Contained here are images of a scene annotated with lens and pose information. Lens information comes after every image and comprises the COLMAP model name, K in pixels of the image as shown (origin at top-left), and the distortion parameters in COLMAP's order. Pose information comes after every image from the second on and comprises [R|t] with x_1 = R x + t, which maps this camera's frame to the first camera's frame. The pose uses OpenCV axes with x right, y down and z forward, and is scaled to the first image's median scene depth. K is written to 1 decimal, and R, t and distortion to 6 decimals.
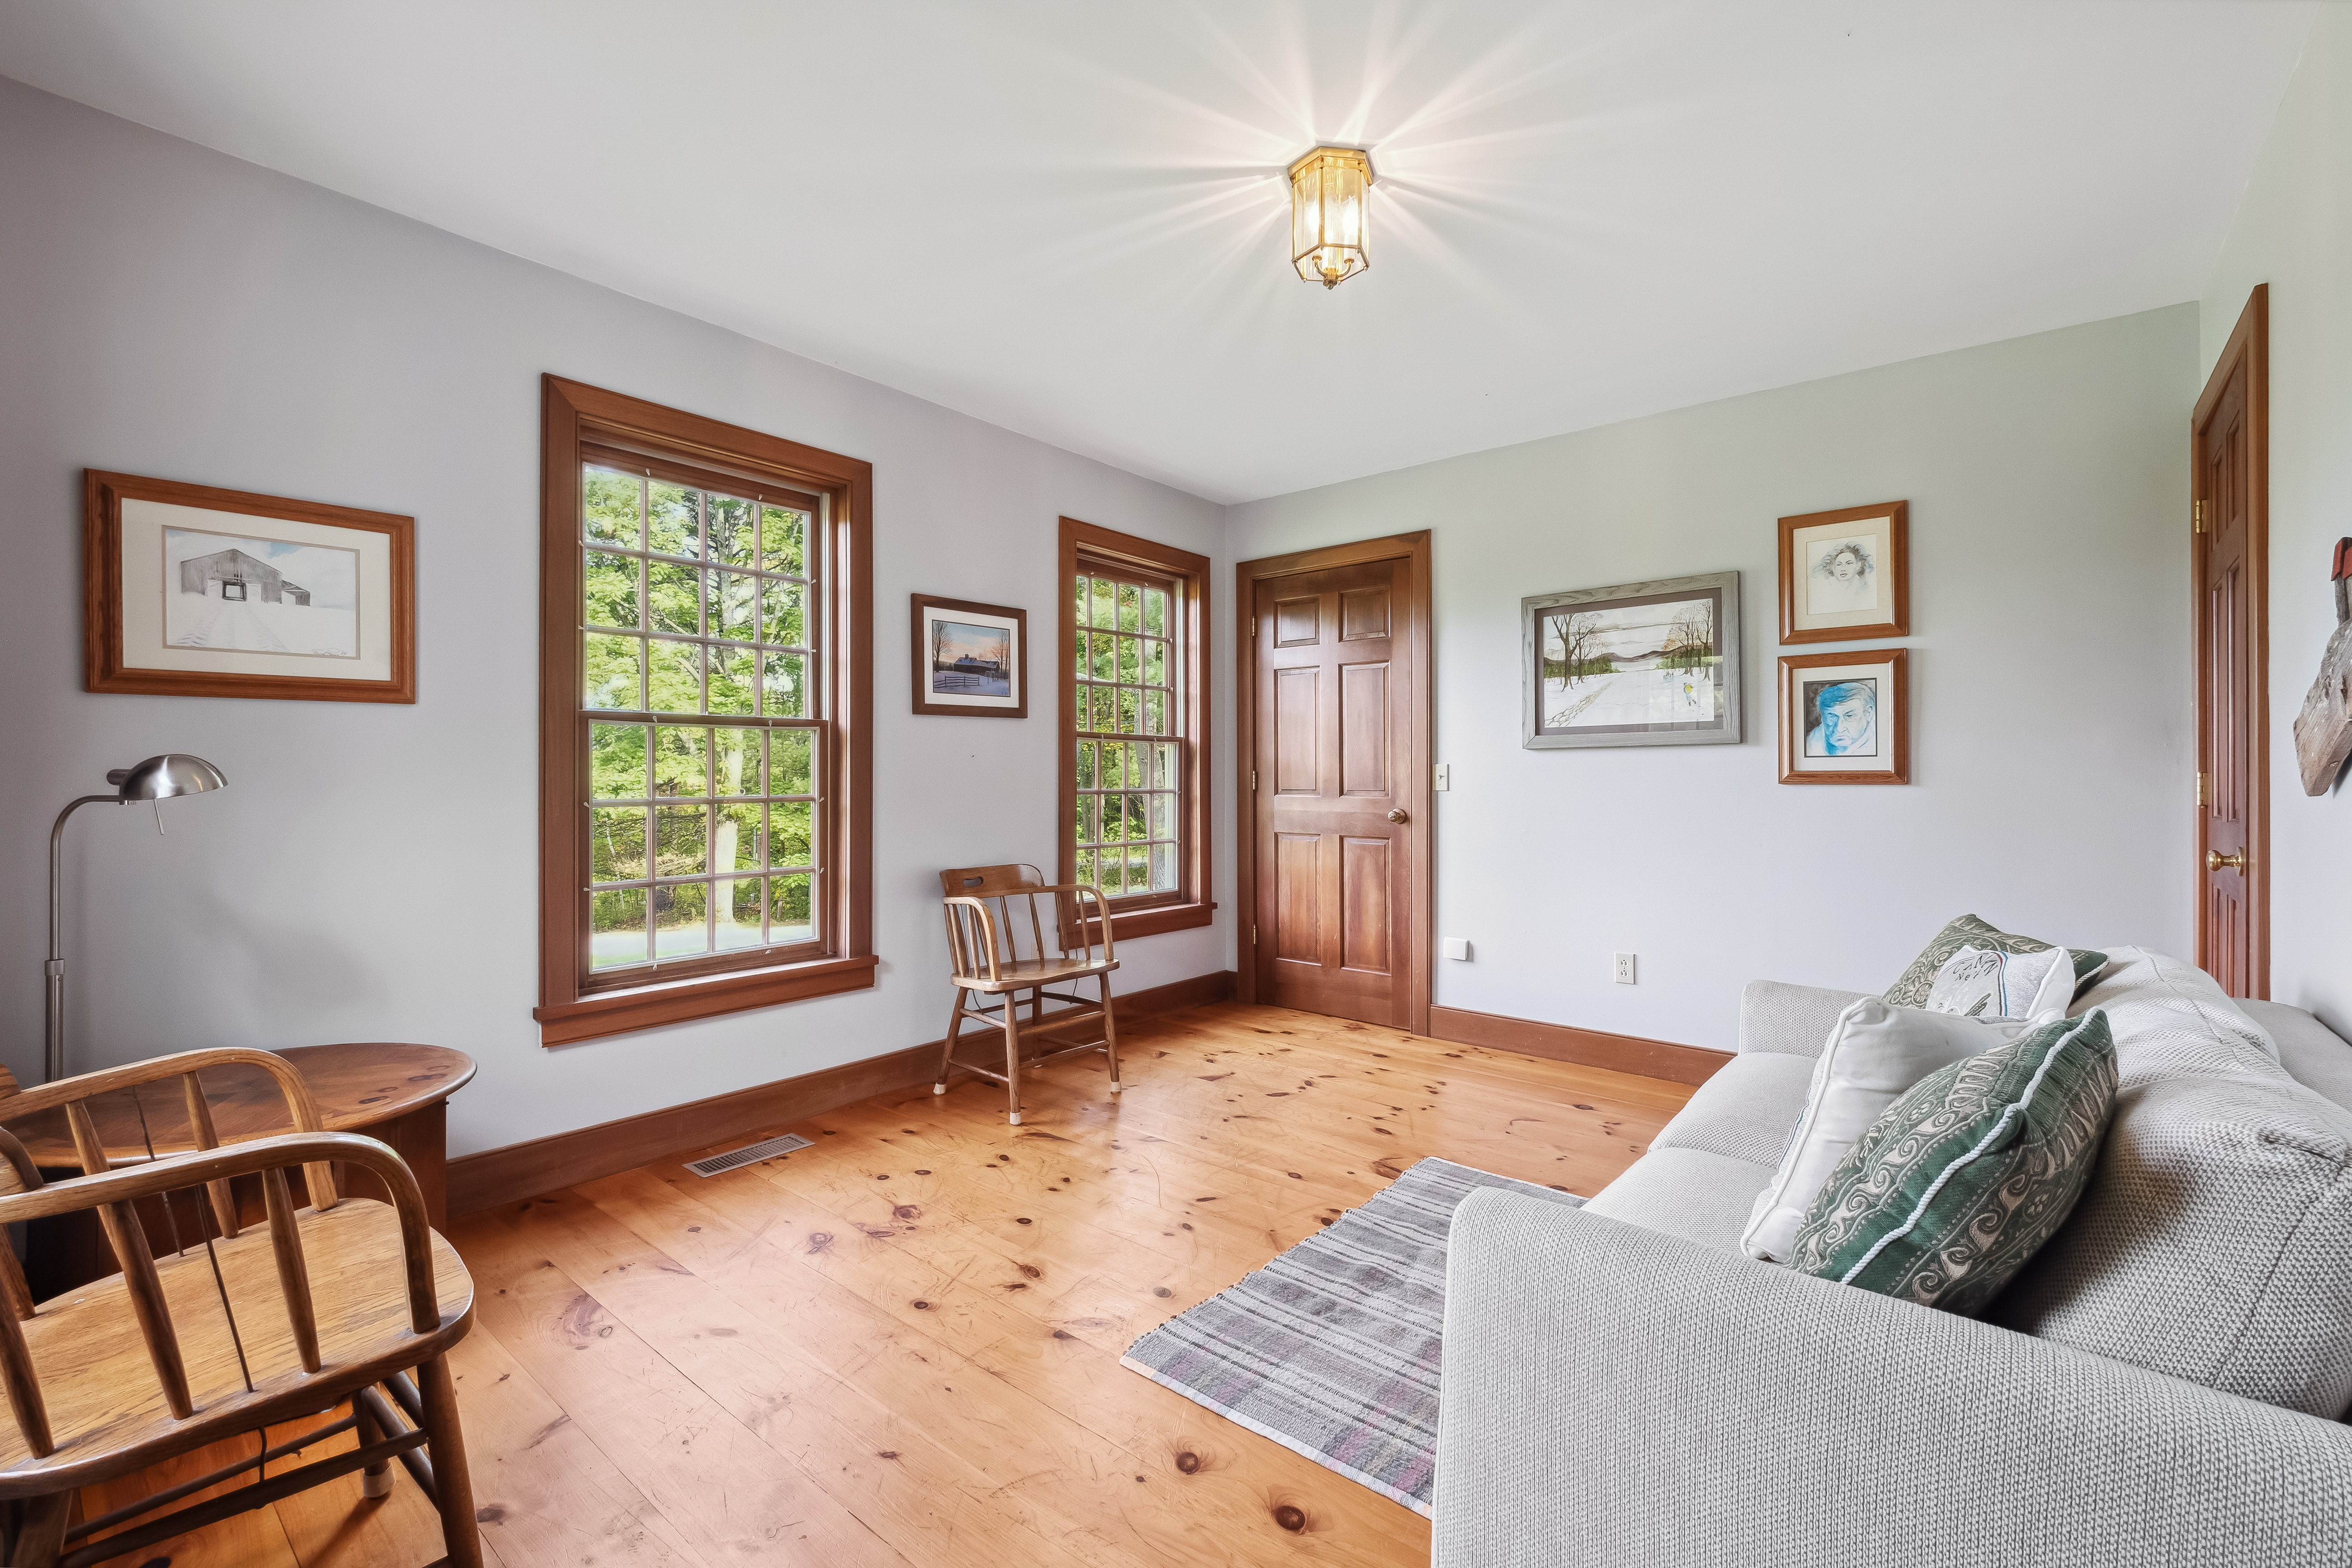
lens RADIAL K [[1020.8, 0, 1191.3], [0, 1020.8, 771.7], [0, 0, 1]] dist [0.000712, -0.000434]
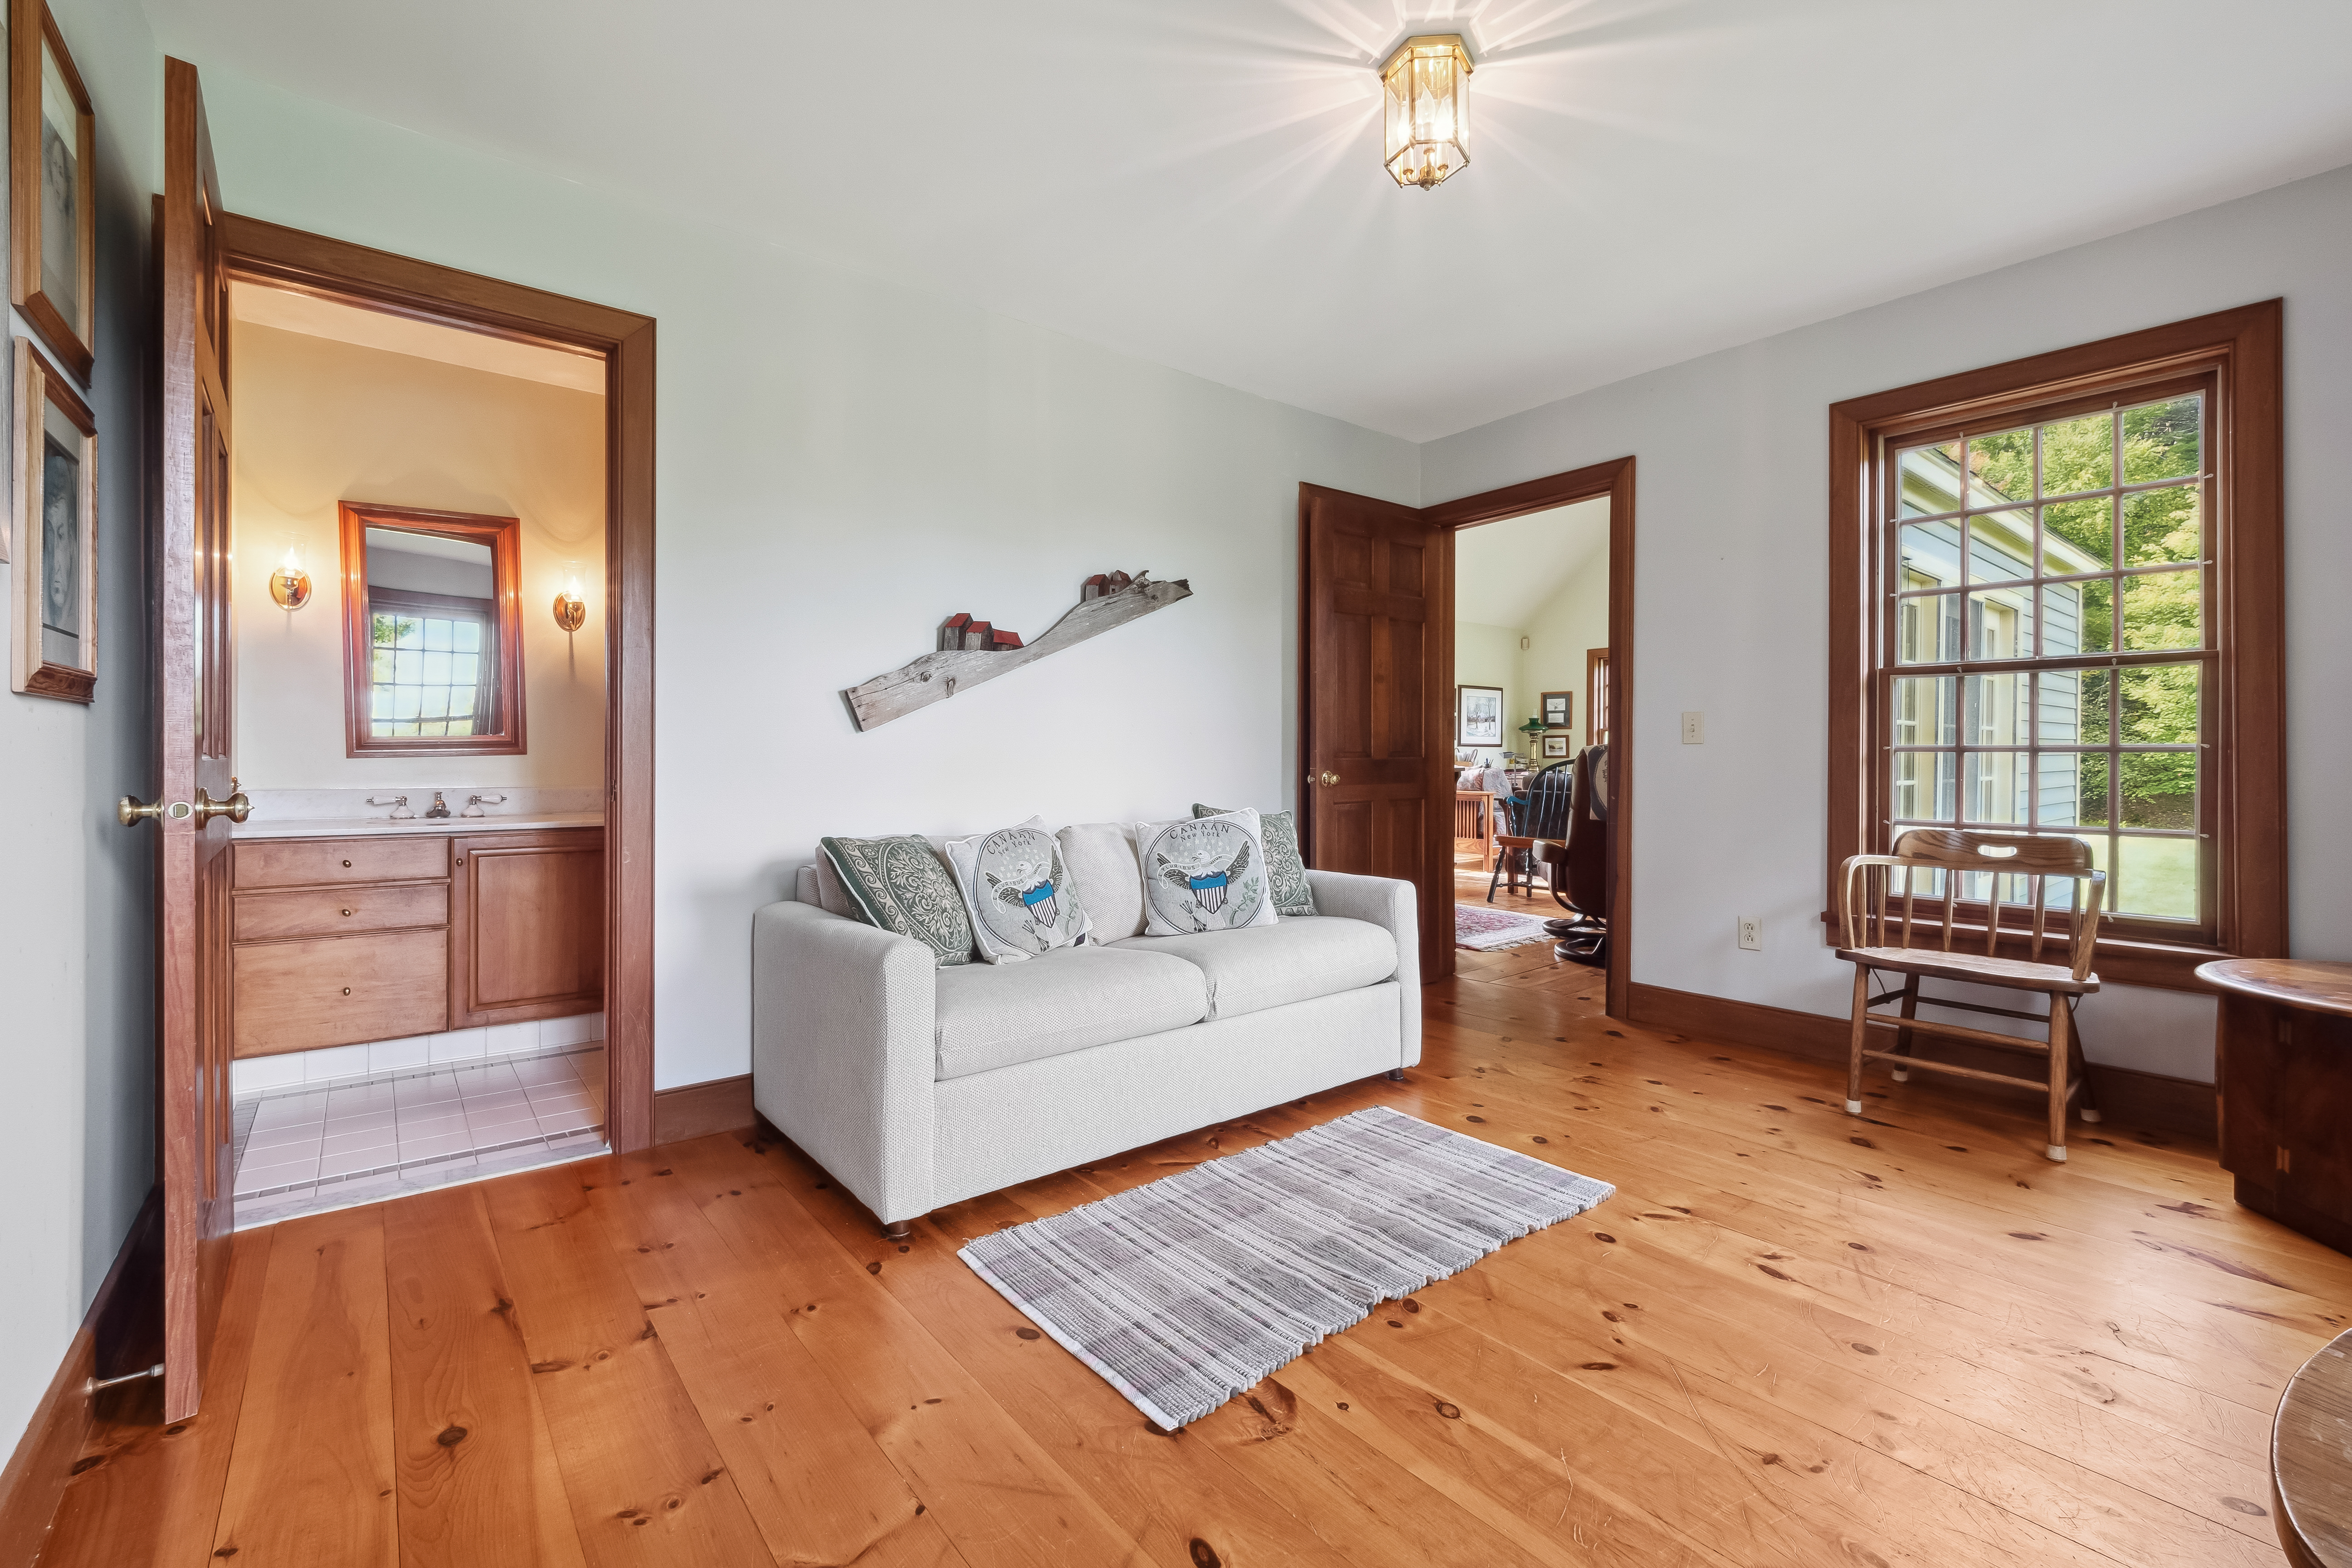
lens RADIAL K [[1020.8, 0, 1180.3], [0, 1020.8, 760.5], [0, 0, 1]] dist [0.000712, -0.000434]
pose [[-0.977444, -0.002825, 0.211178, 0.157664], [-0.000758, 0.999951, 0.009868, 0.041233], [-0.211196, 0.009486, -0.977398, 1.958432]]
